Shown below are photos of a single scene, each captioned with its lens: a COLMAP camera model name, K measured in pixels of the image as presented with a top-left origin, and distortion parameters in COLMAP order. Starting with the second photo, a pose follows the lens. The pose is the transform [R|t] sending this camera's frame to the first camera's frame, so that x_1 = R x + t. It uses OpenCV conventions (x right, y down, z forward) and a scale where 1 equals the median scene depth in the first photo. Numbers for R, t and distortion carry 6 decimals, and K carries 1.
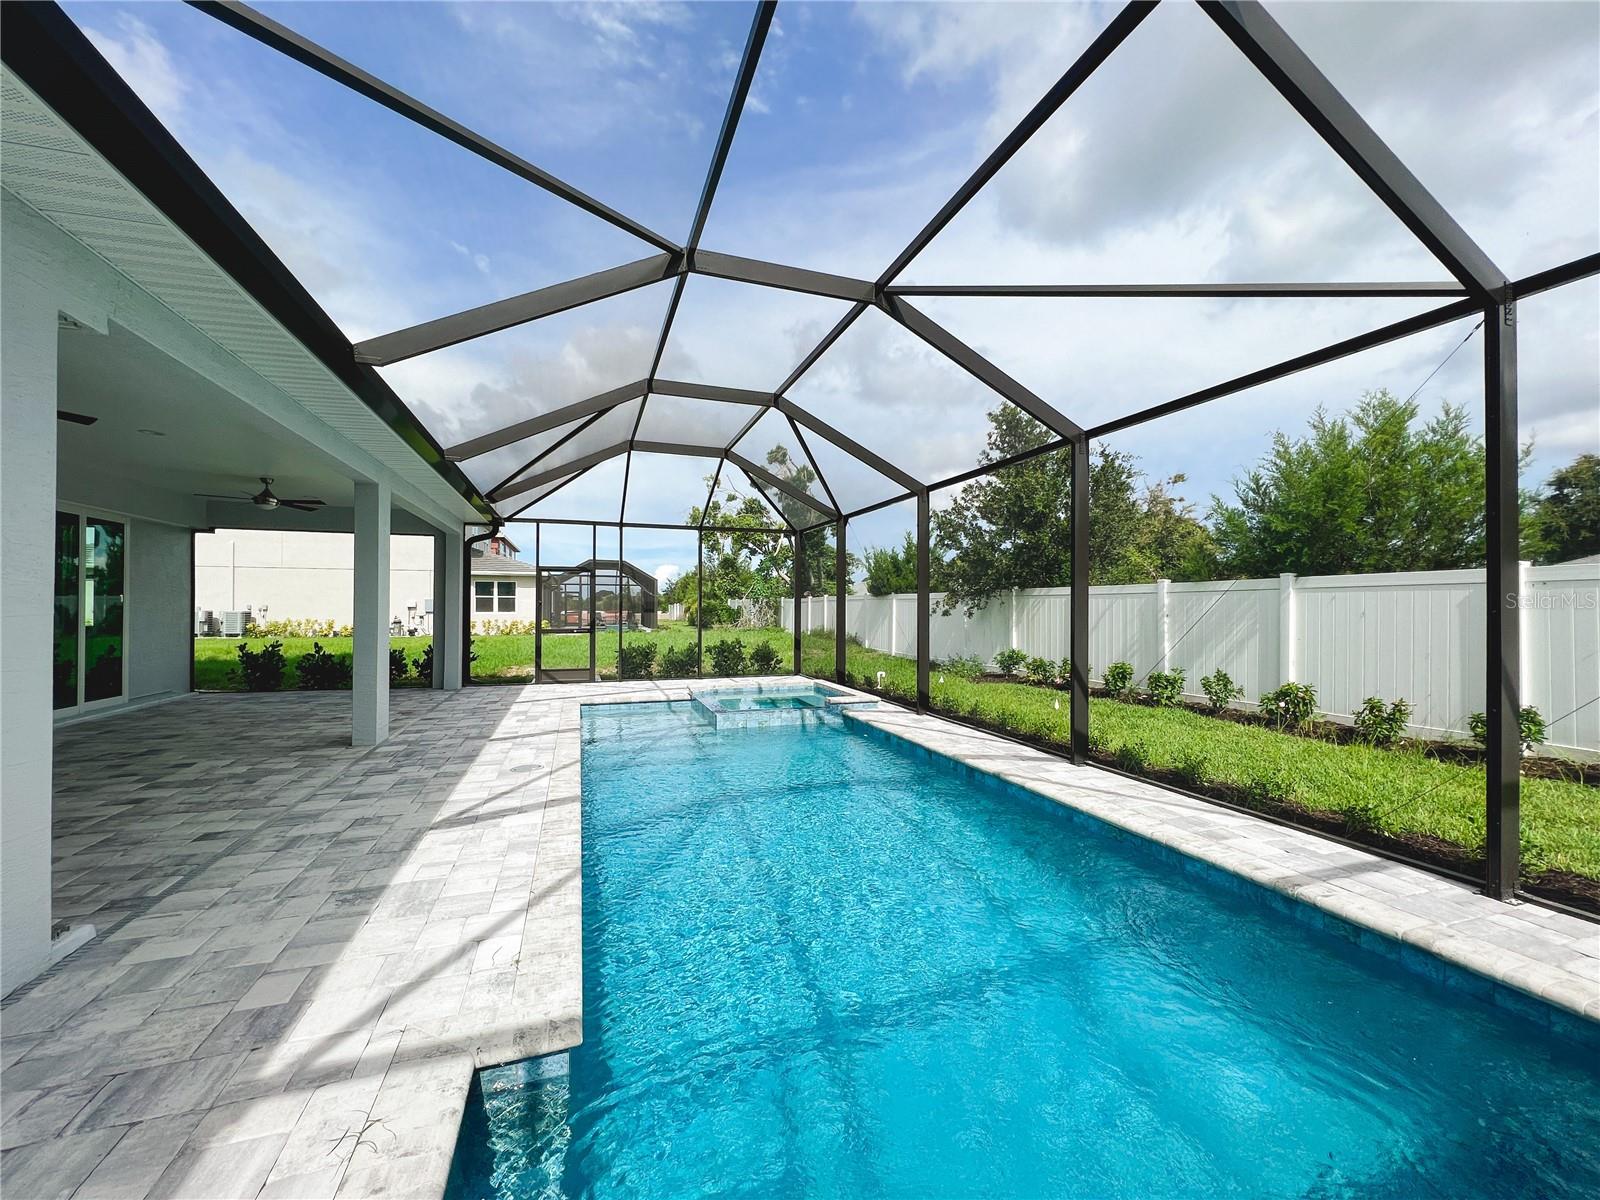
lens RADIAL K [[640.4, 0, 799.3], [0, 640.4, 603.7], [0, 0, 1]] dist [-0.002236, 0.000913]
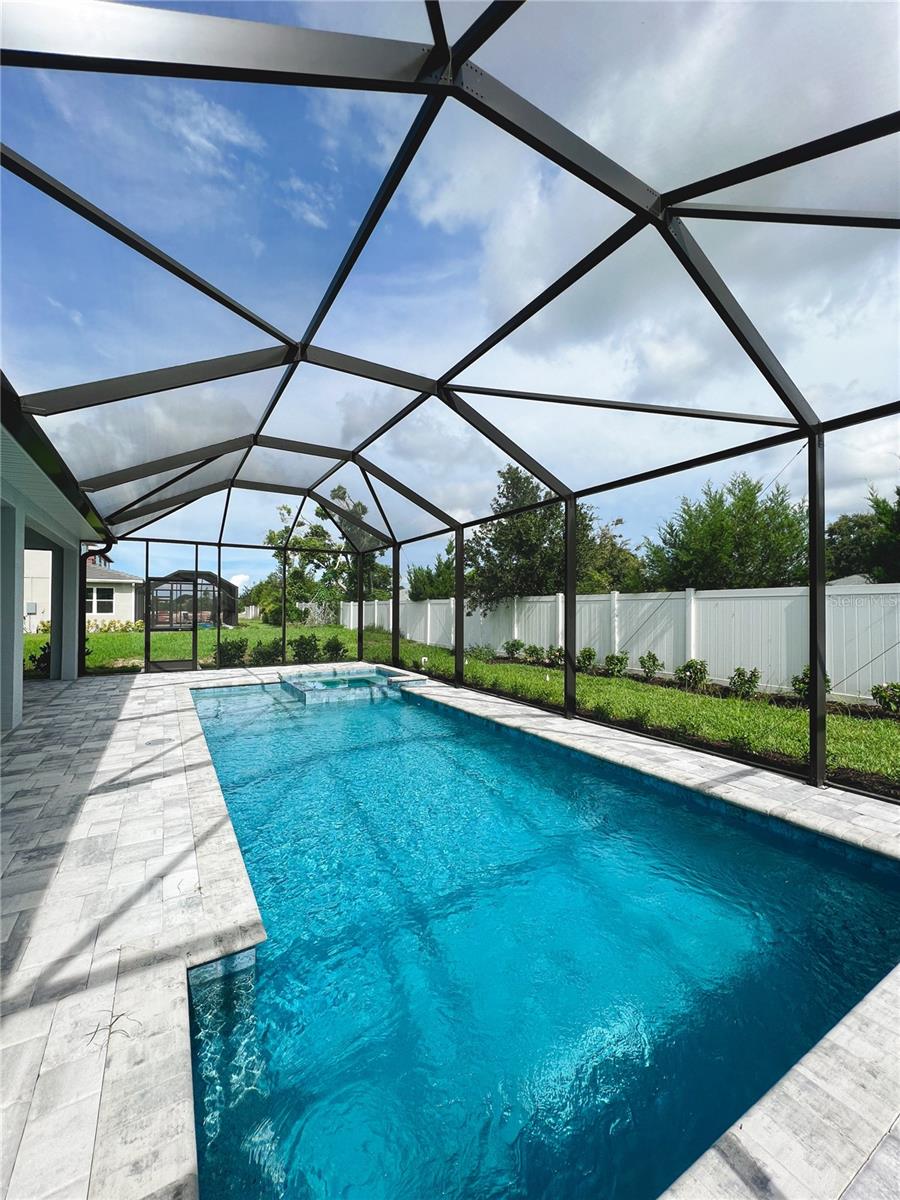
lens RADIAL K [[480.3, 0, 445.9], [0, 480.3, 603.2], [0, 0, 1]] dist [-0.002236, 0.000913]
pose [[0.980614, 0.000891, 0.195948, -0.041975], [0.000134, 0.999986, -0.005215, -0.005350], [-0.195950, 0.005140, 0.980600, -0.019254]]
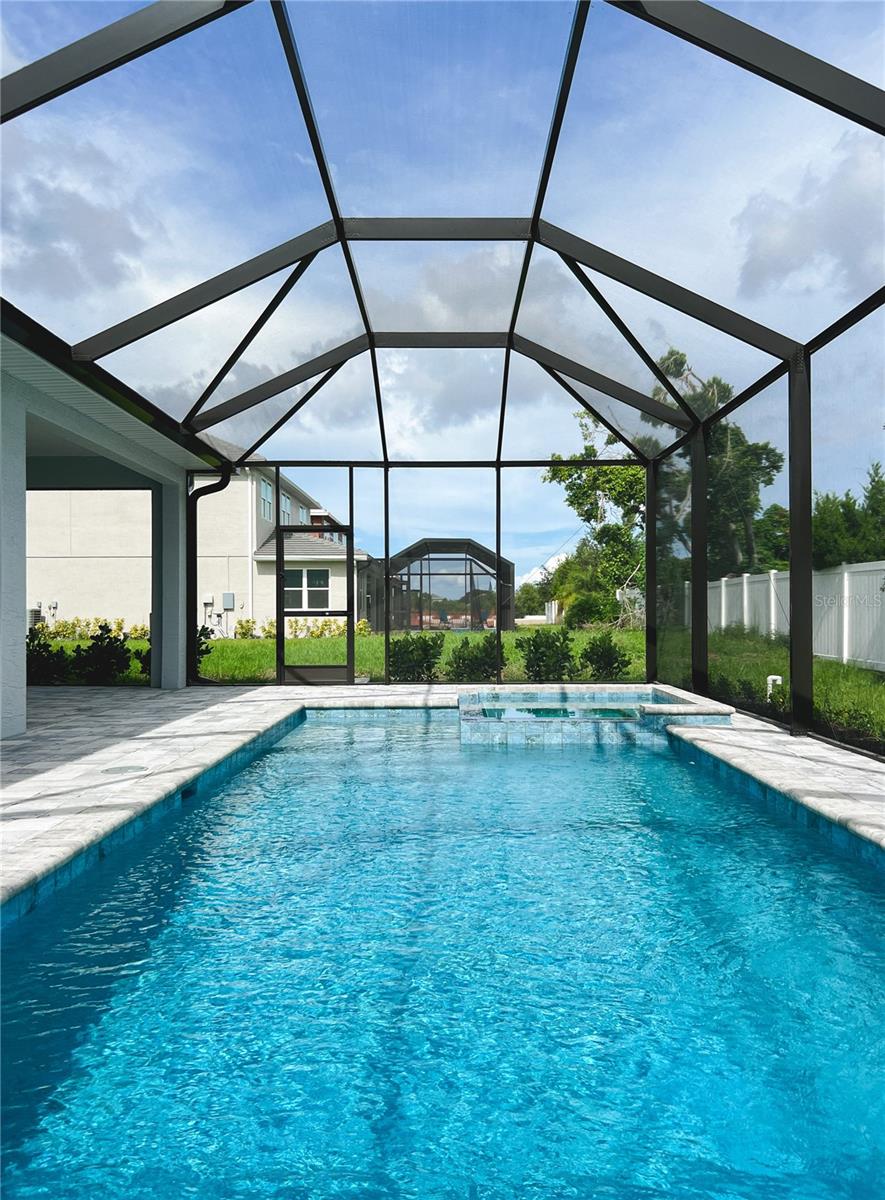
lens RADIAL K [[903.4, 0, 442.3], [0, 903.4, 611.0], [0, 0, 1]] dist [0.055188, -0.001978]
pose [[0.946736, -0.007500, -0.321922, 0.161285], [0.009912, 0.999934, 0.005855, 0.053840], [0.321857, -0.008734, 0.946748, 0.106867]]
